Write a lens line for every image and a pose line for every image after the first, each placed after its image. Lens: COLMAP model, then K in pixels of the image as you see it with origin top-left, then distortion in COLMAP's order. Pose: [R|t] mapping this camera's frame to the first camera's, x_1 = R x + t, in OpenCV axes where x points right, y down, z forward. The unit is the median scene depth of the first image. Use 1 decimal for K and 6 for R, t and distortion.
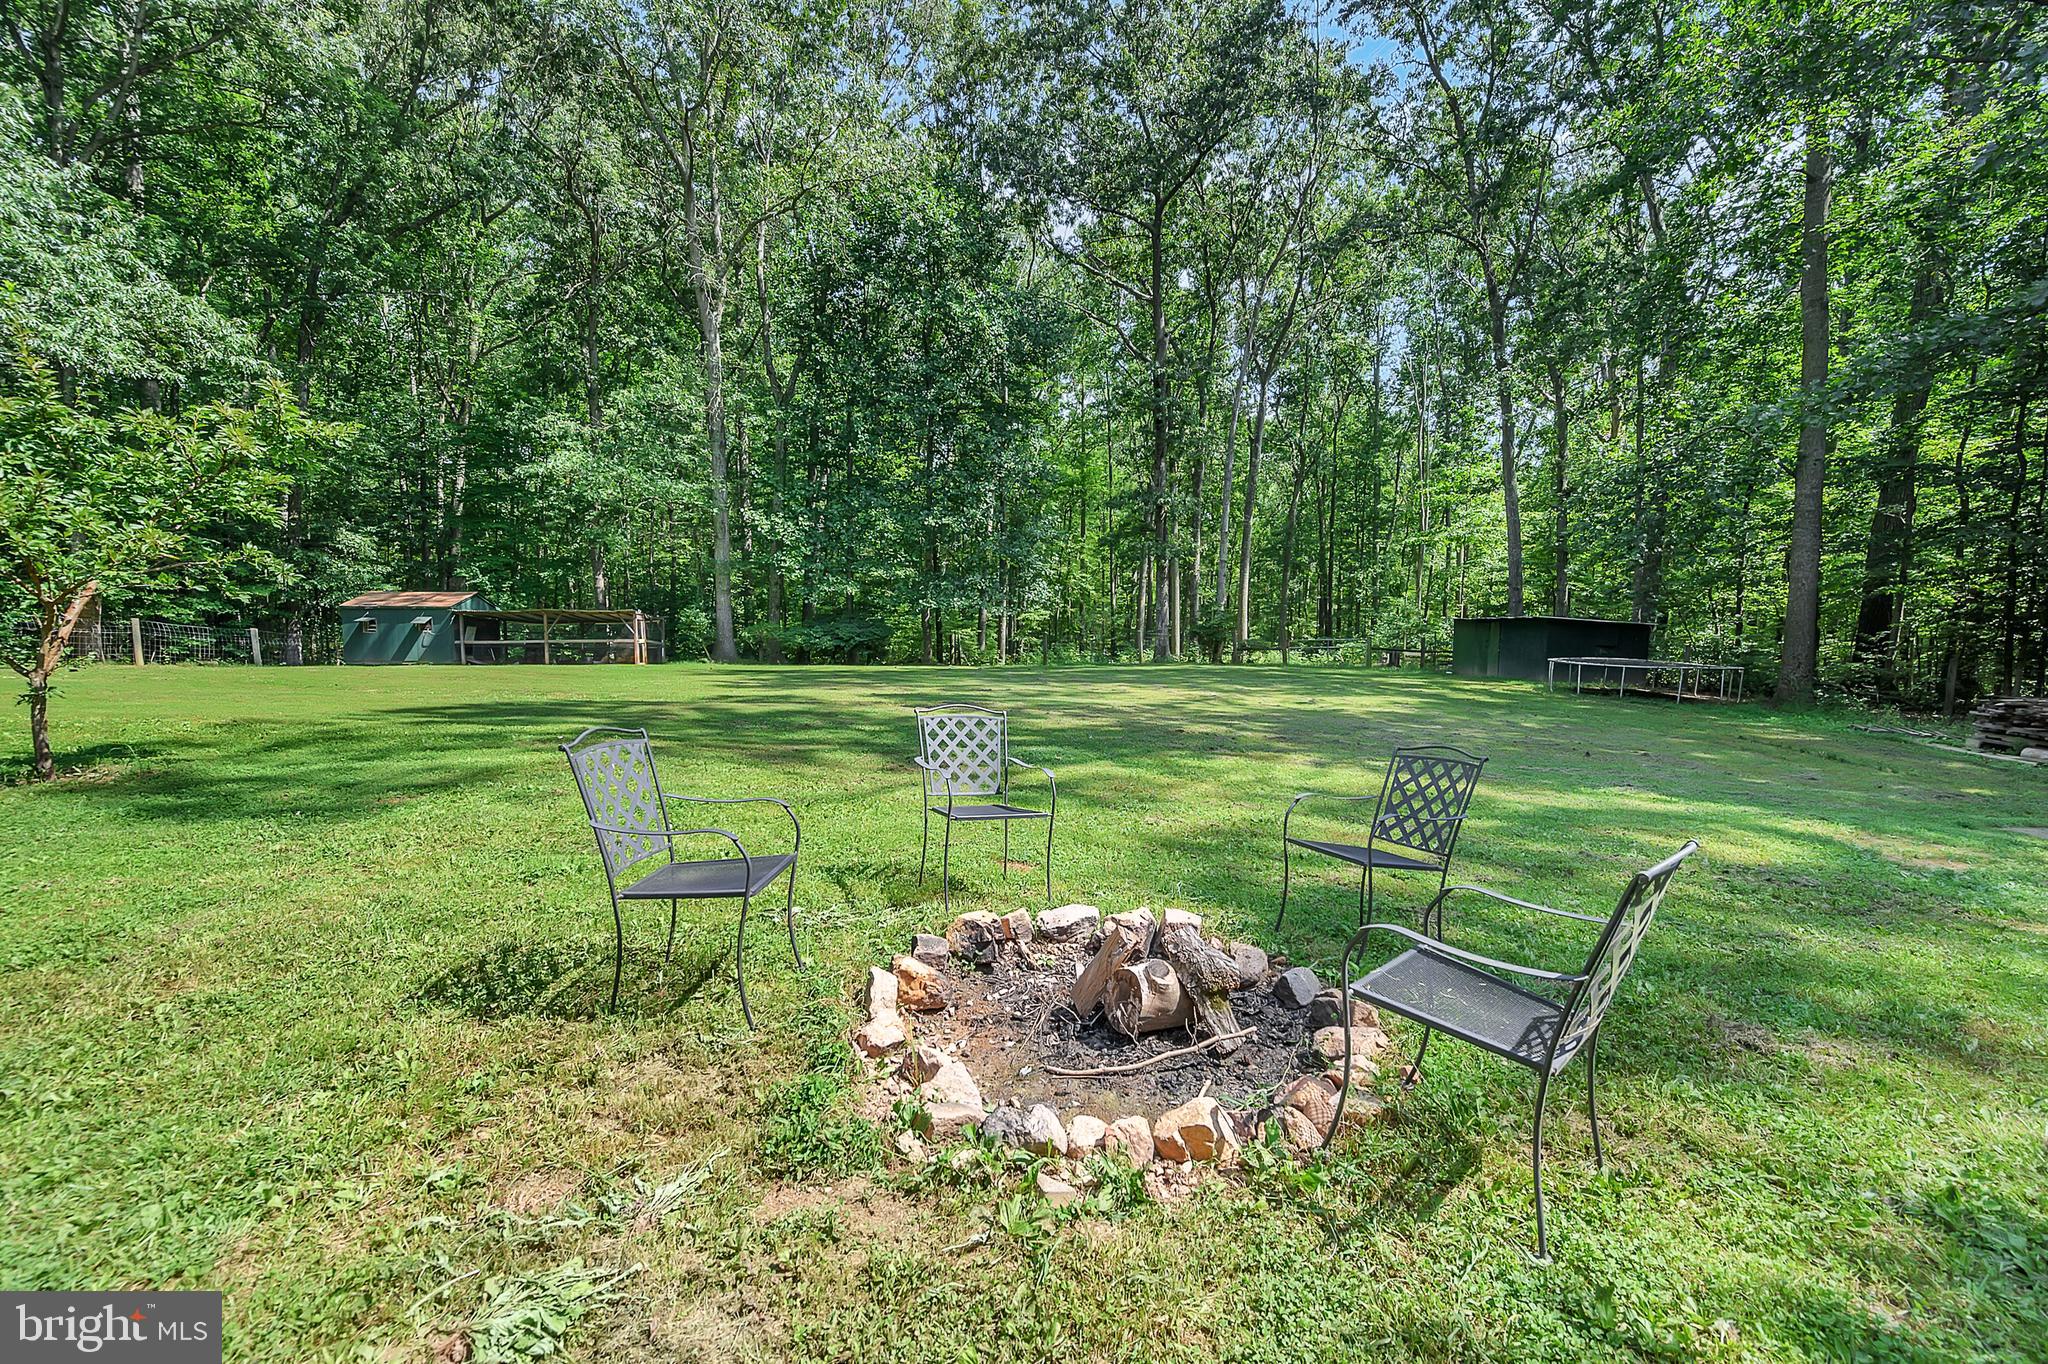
lens RADIAL K [[866.6, 0, 1024.0], [0, 866.6, 682.0], [0, 0, 1]] dist [0.004098, 0.000197]
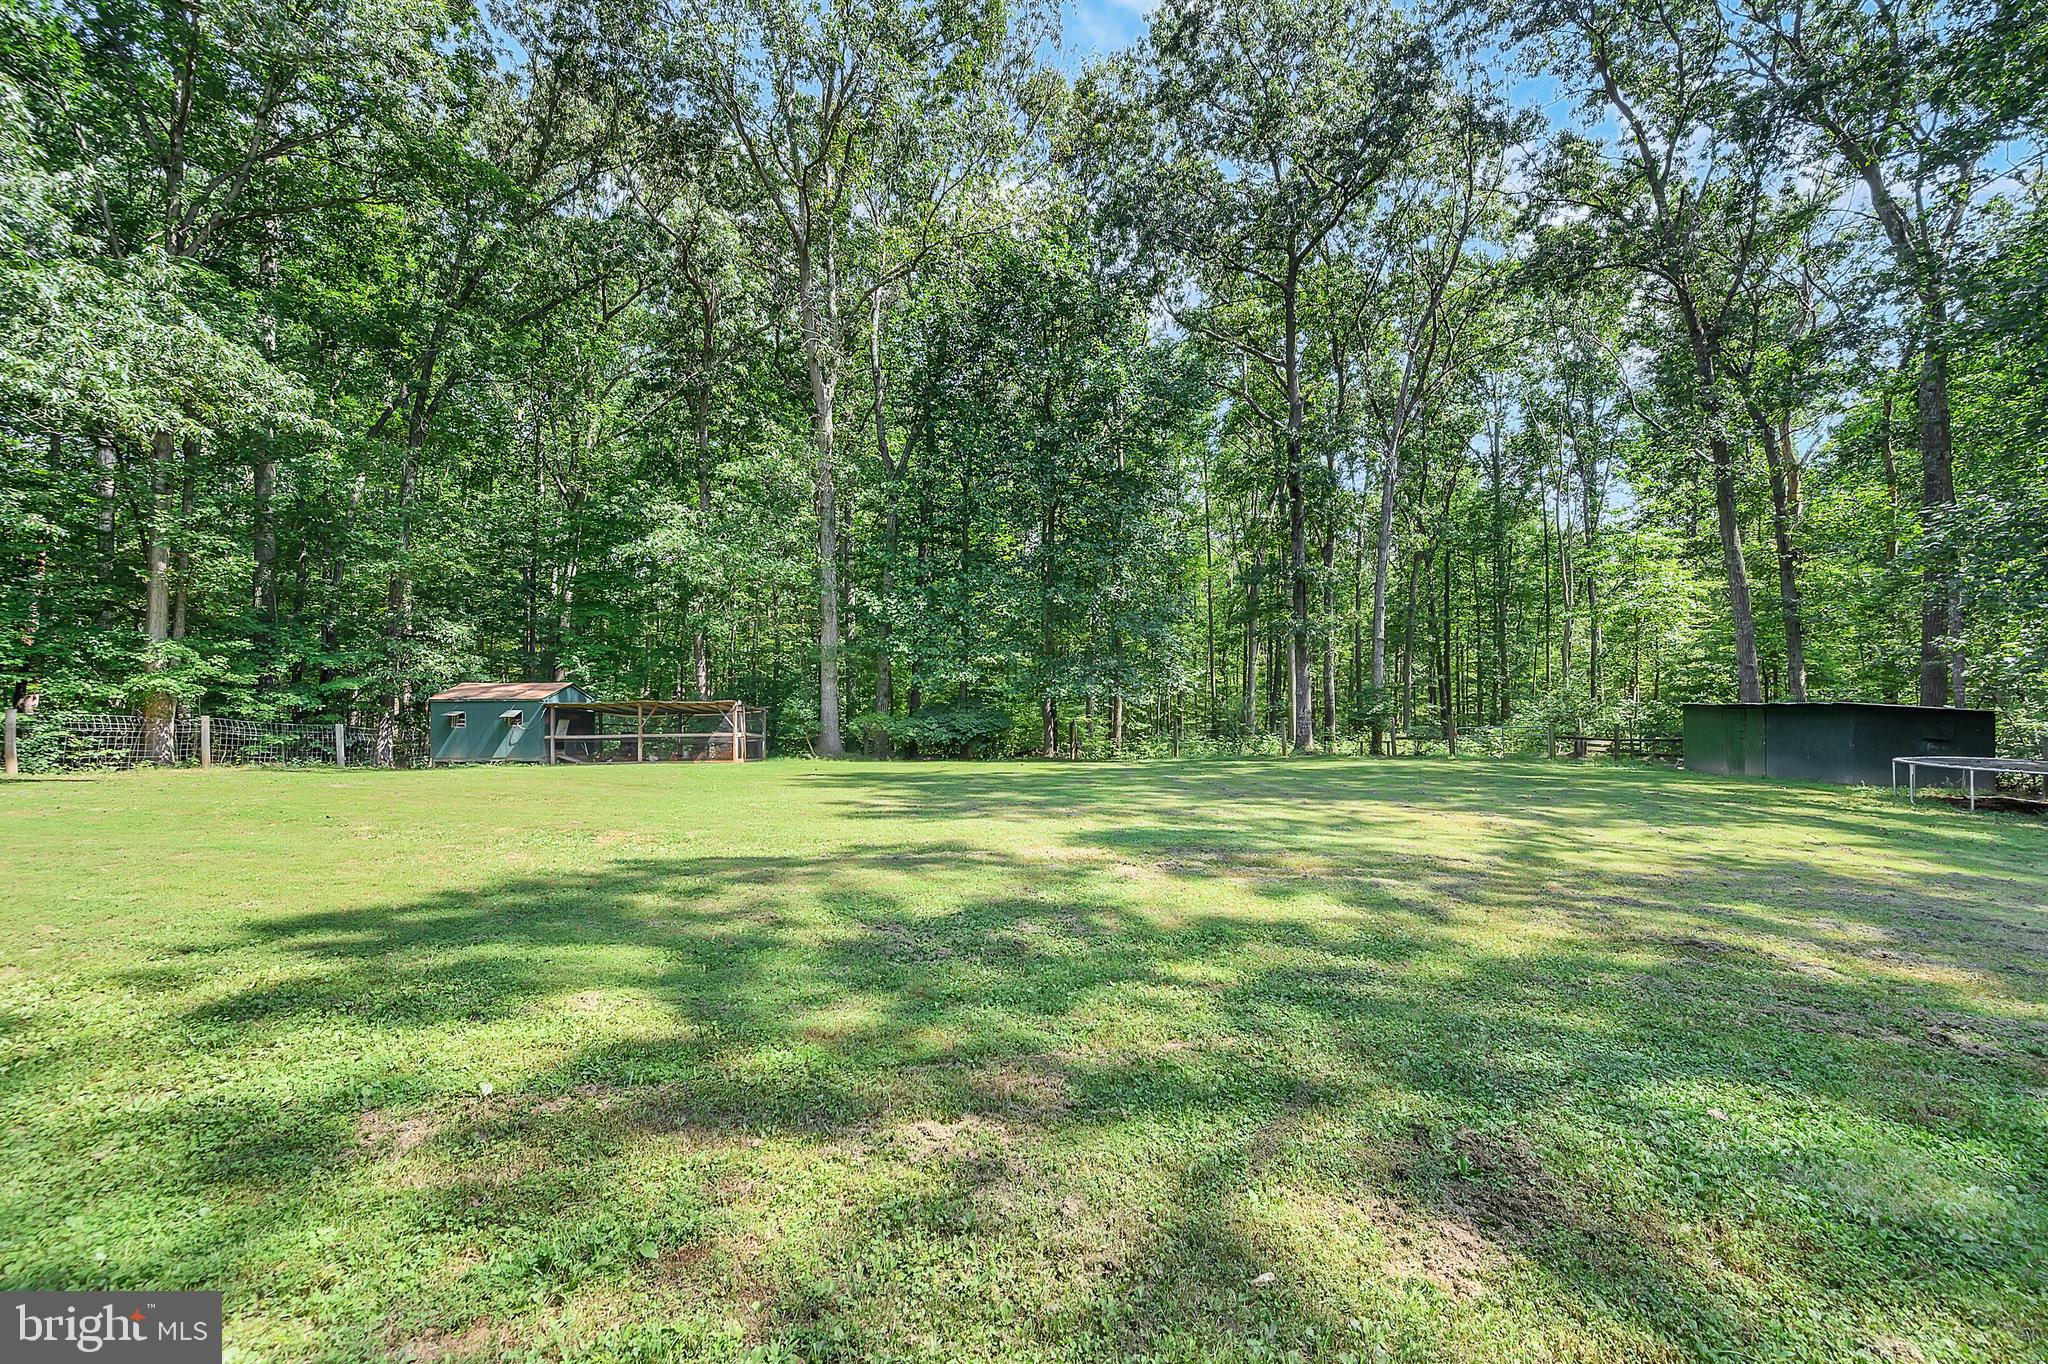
lens RADIAL K [[792.0, 0, 1024.0], [0, 792.0, 682.0], [0, 0, 1]] dist [0.000151, -0.000064]
pose [[0.996672, -0.008607, -0.081066, -0.075717], [0.000919, 0.995534, -0.094397, -0.023066], [0.081517, 0.094008, 0.992229, 0.191360]]
